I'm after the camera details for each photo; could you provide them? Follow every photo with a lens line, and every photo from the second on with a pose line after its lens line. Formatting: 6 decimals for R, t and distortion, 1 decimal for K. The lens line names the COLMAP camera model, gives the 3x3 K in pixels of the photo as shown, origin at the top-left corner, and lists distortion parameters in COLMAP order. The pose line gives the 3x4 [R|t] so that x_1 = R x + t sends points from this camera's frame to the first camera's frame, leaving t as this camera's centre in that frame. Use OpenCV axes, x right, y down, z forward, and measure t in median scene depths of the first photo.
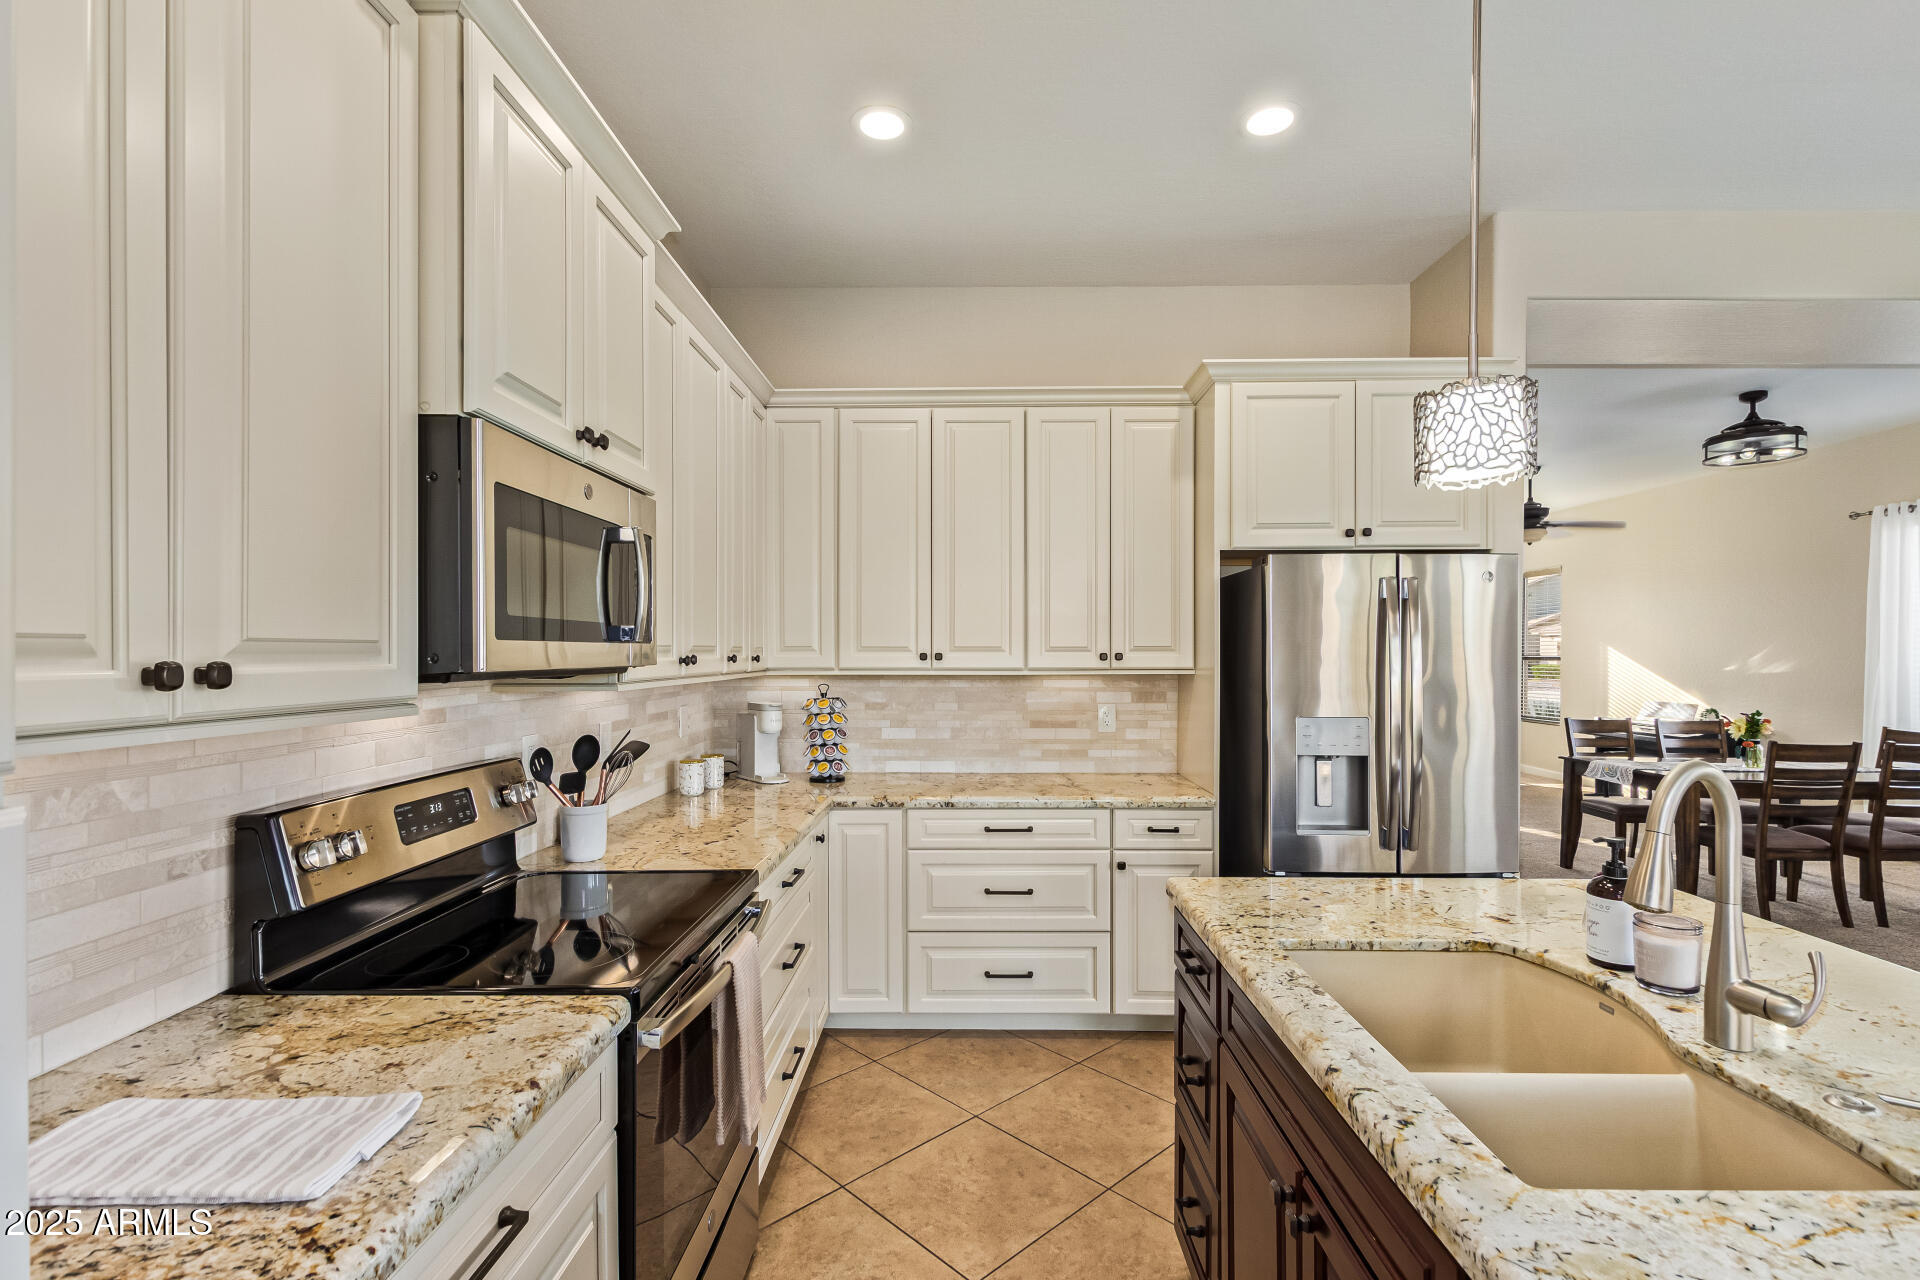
lens RADIAL K [[879.1, 0, 959.5], [0, 879.1, 643.0], [0, 0, 1]] dist [0.008910, -0.001872]
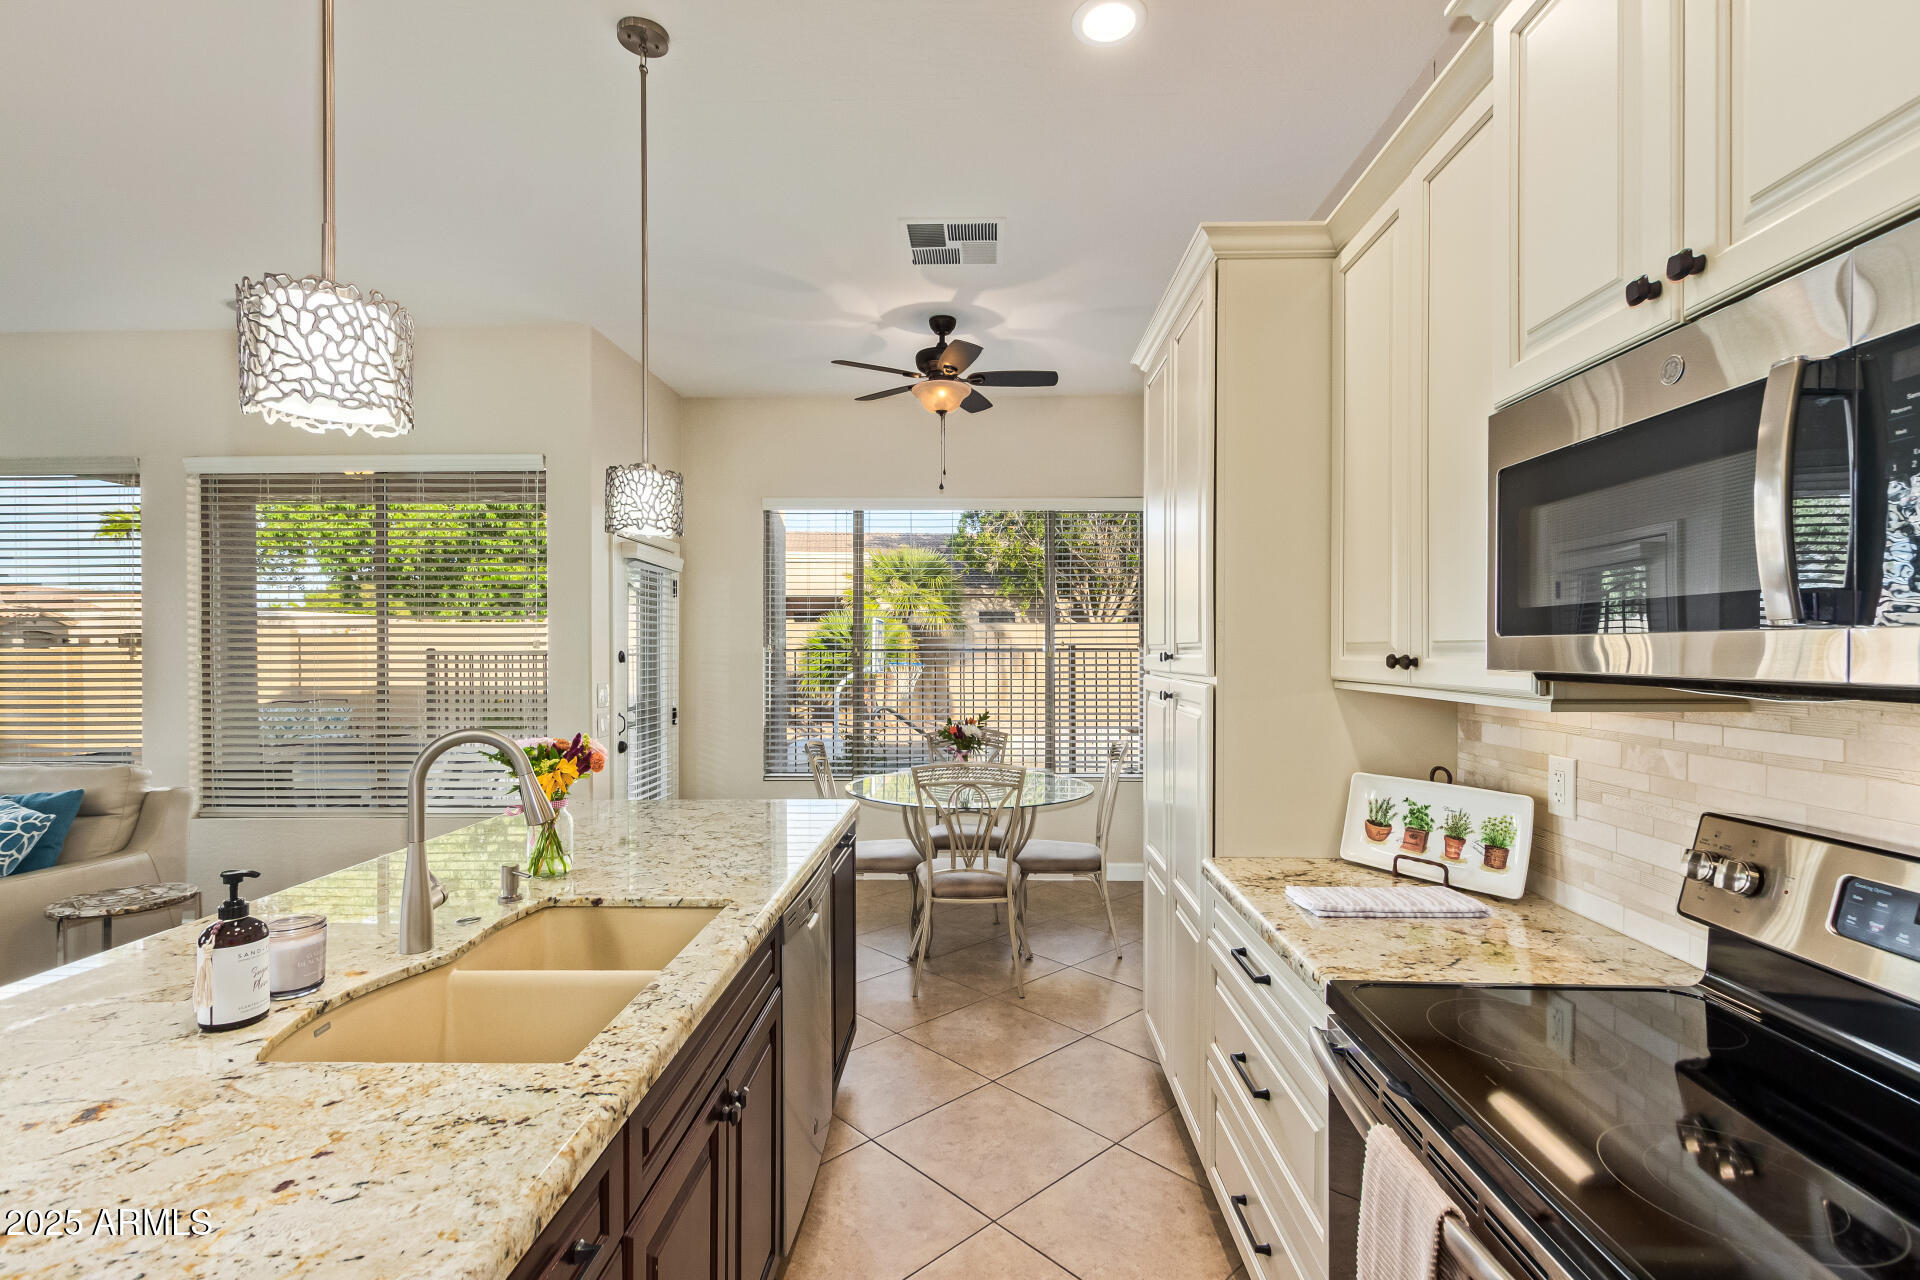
lens RADIAL K [[879.1, 0, 970.6], [0, 879.1, 645.2], [0, 0, 1]] dist [0.008910, -0.001872]
pose [[-0.999996, 0.000082, -0.002852, 0.029892], [0.000113, 0.999940, -0.010917, 0.010193], [0.002851, -0.010917, -0.999936, 1.258040]]
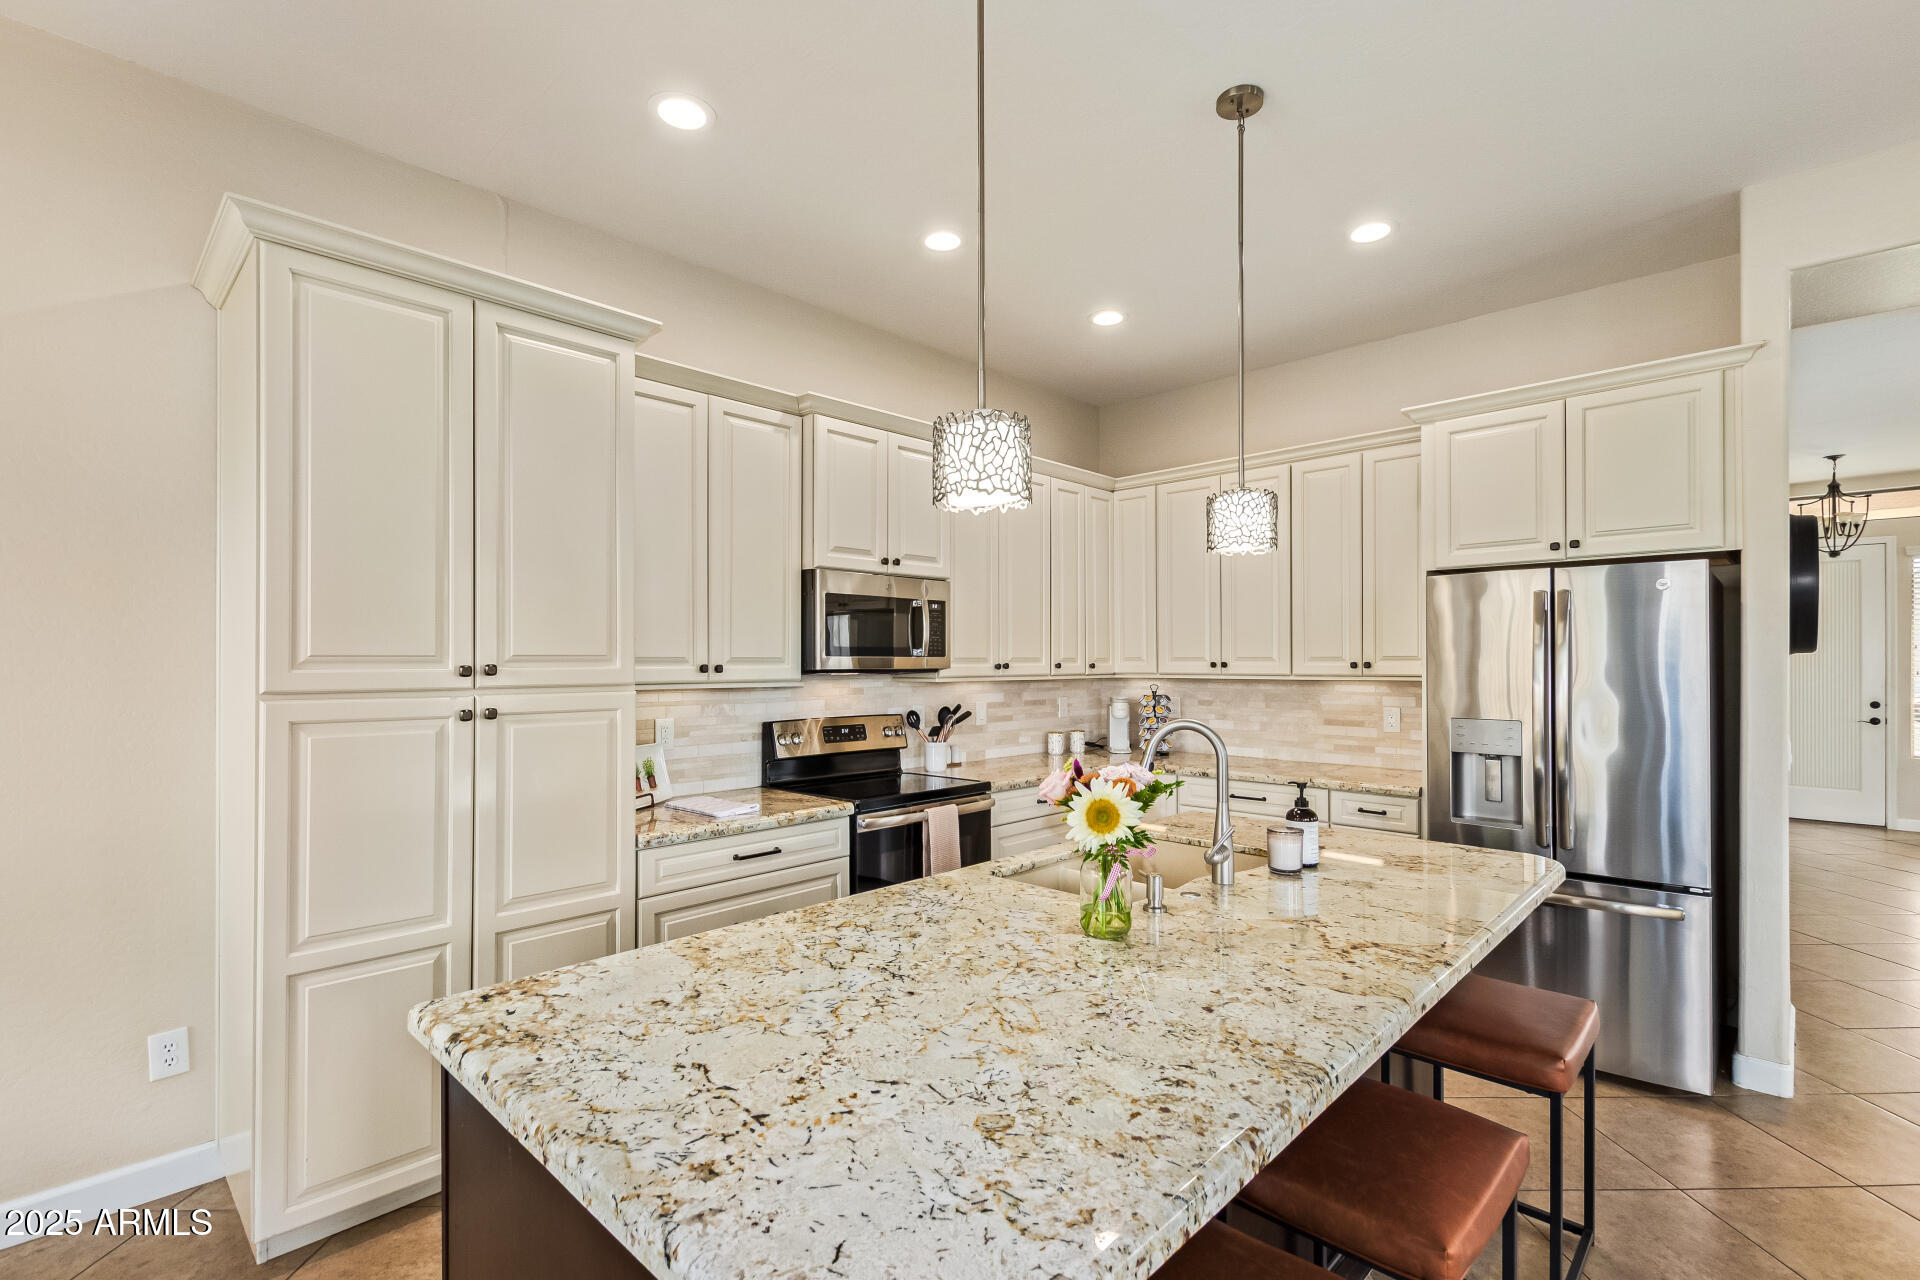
lens RADIAL K [[879.1, 0, 964.1], [0, 879.1, 657.7], [0, 0, 1]] dist [0.008910, -0.001872]
pose [[0.729916, -0.004833, -0.683519, 0.937397], [0.008288, 0.999964, 0.001780, -0.001480], [0.683486, -0.006964, 0.729930, -0.349335]]
